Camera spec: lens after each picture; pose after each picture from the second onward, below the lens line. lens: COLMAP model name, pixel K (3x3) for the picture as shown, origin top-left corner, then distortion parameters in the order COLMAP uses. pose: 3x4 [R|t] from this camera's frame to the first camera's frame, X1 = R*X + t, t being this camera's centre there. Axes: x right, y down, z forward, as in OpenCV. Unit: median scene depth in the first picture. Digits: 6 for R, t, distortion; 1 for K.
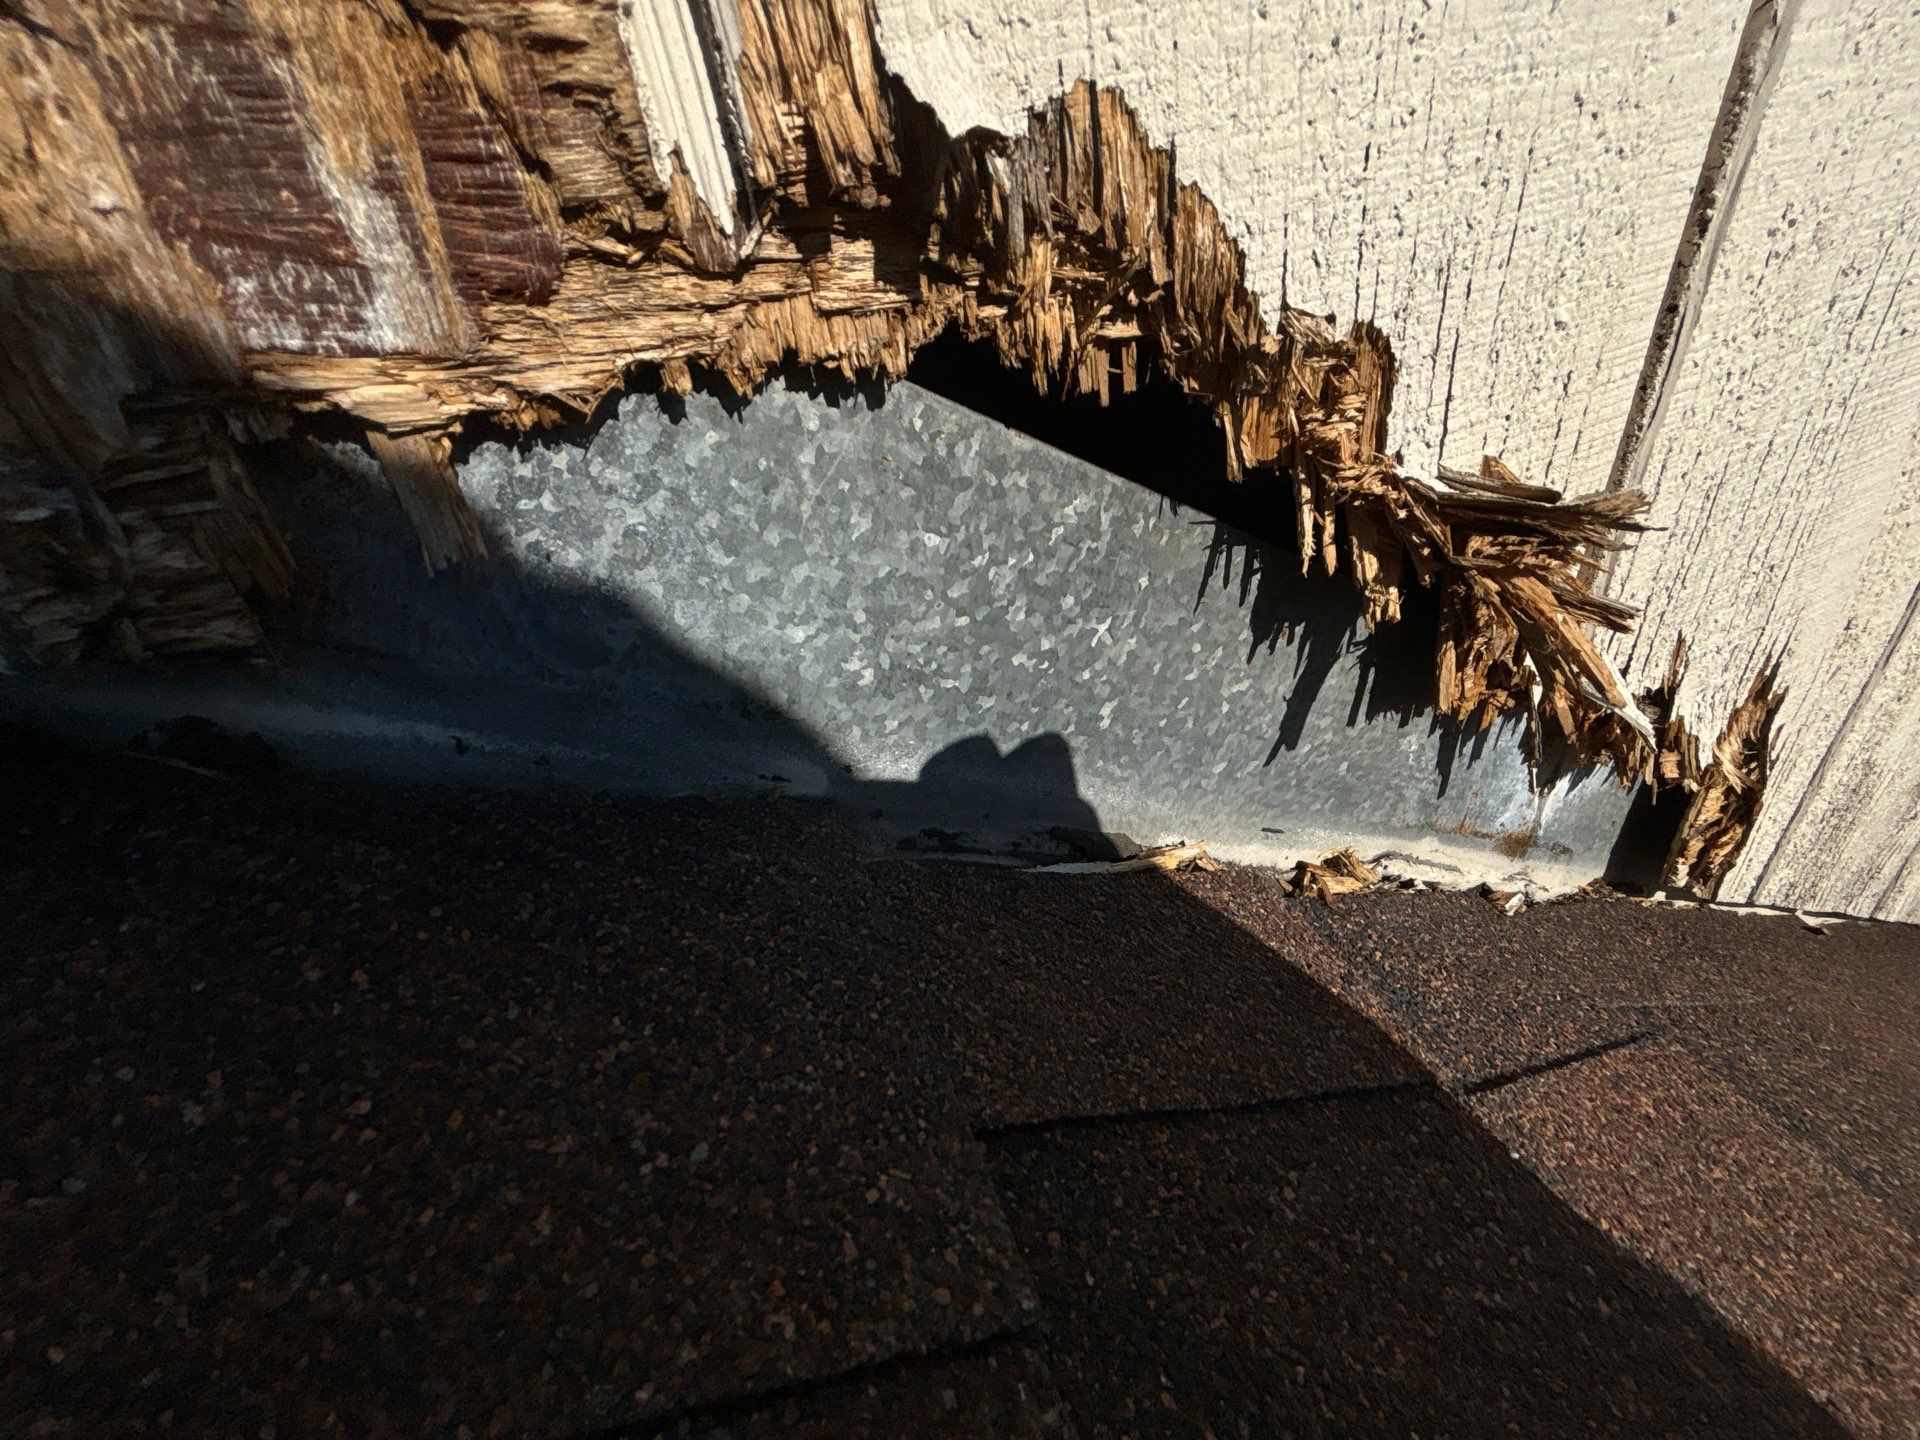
lens RADIAL K [[810.2, 0, 958.6], [0, 810.2, 718.5], [0, 0, 1]] dist [-0.004947, -0.000488]
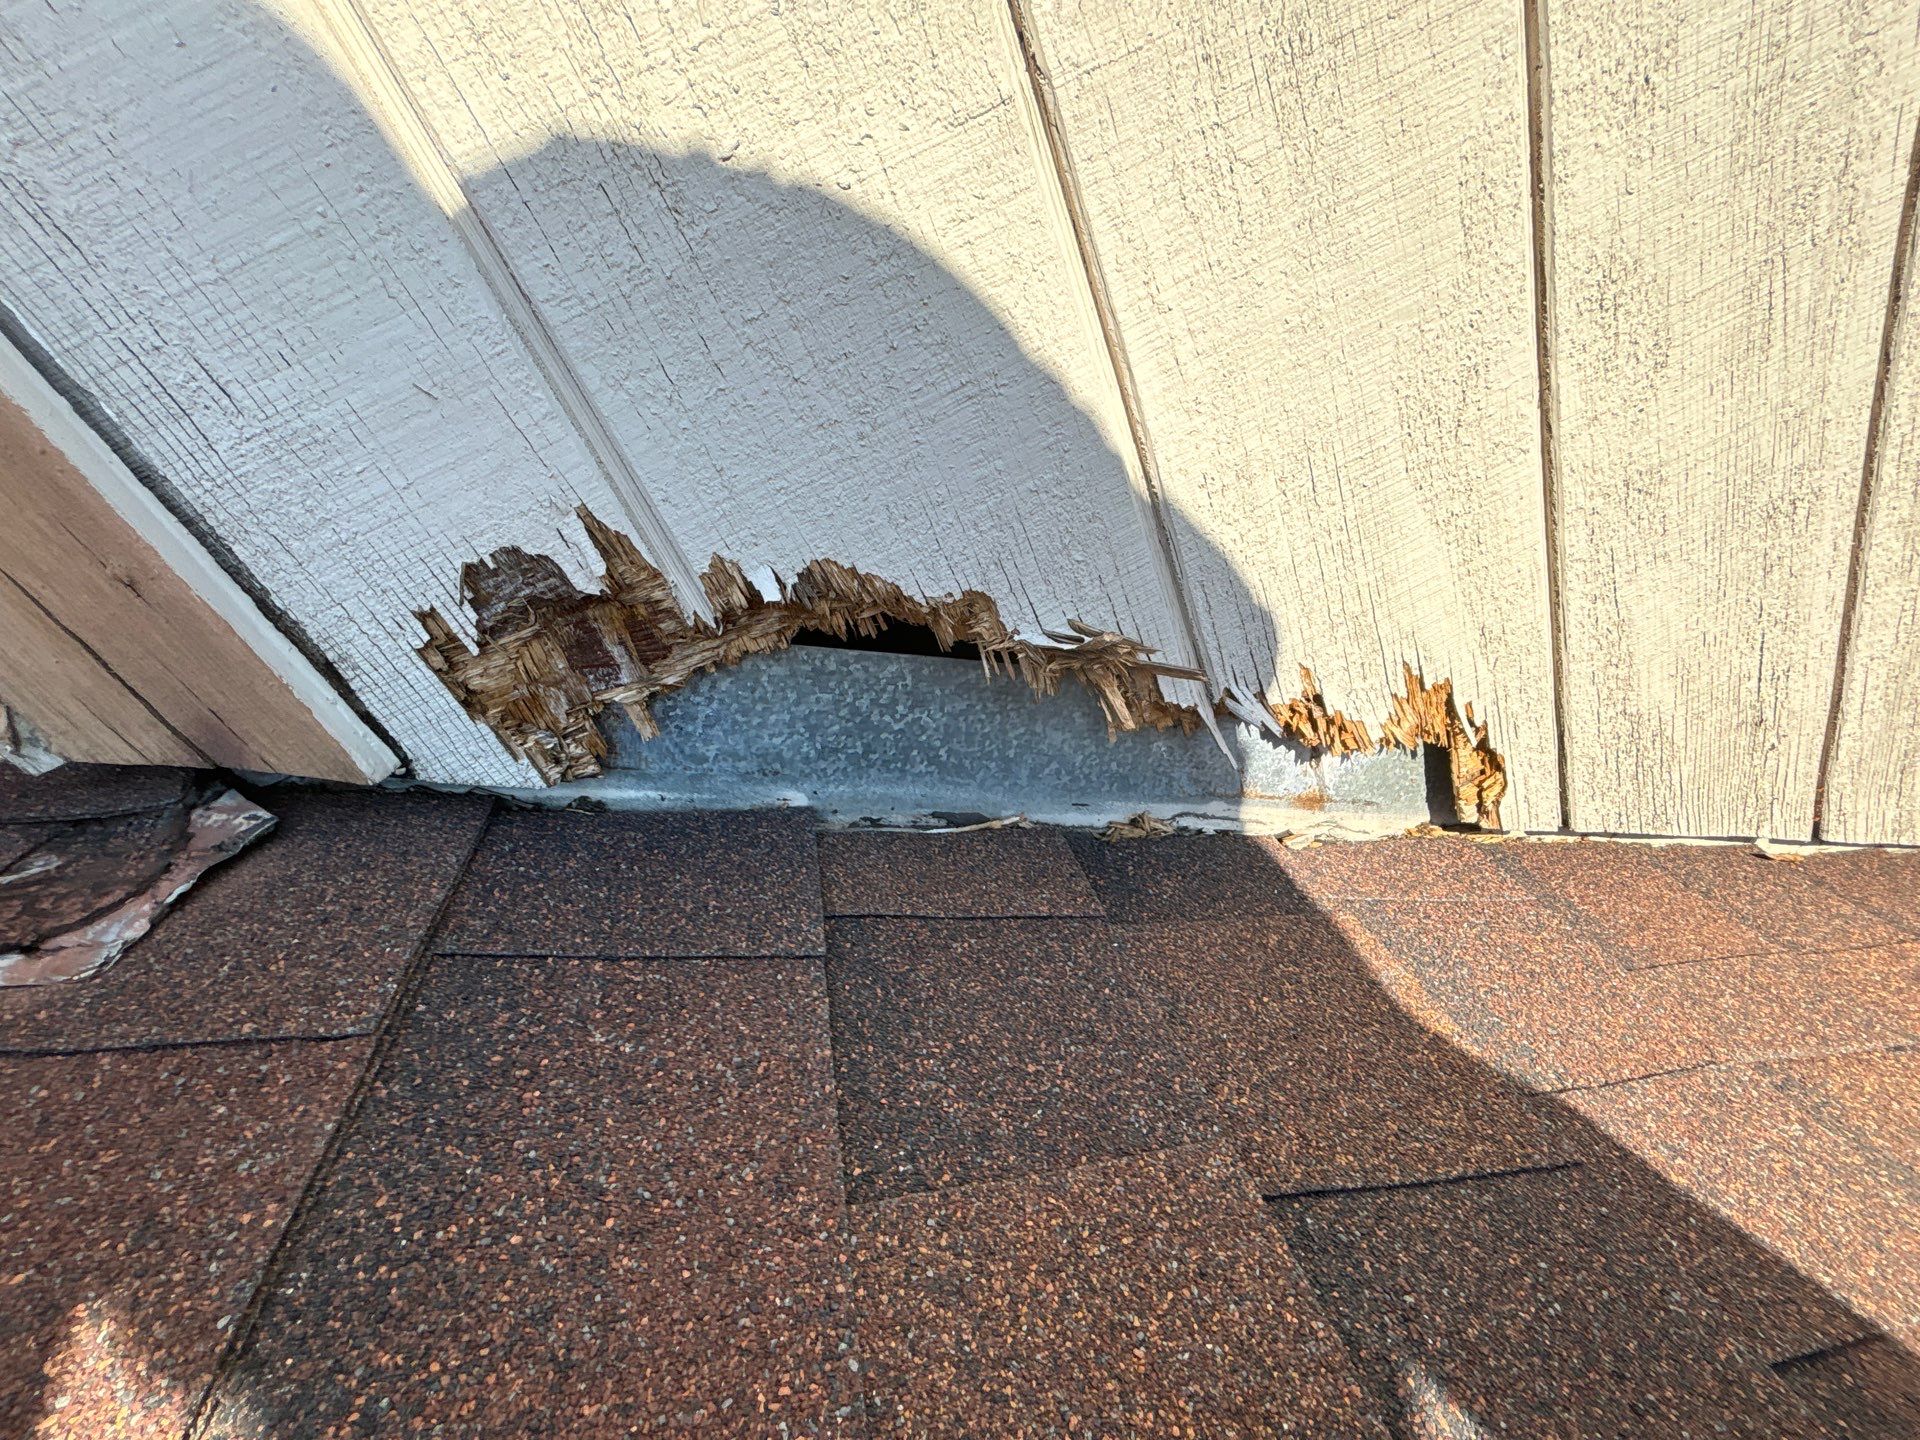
lens RADIAL K [[810.2, 0, 959.8], [0, 810.2, 717.7], [0, 0, 1]] dist [-0.004947, -0.000488]
pose [[0.961301, -0.117983, -0.248957, 1.118117], [0.110026, 0.992878, -0.045687, 0.000879], [0.252574, 0.016528, 0.967436, -1.471604]]
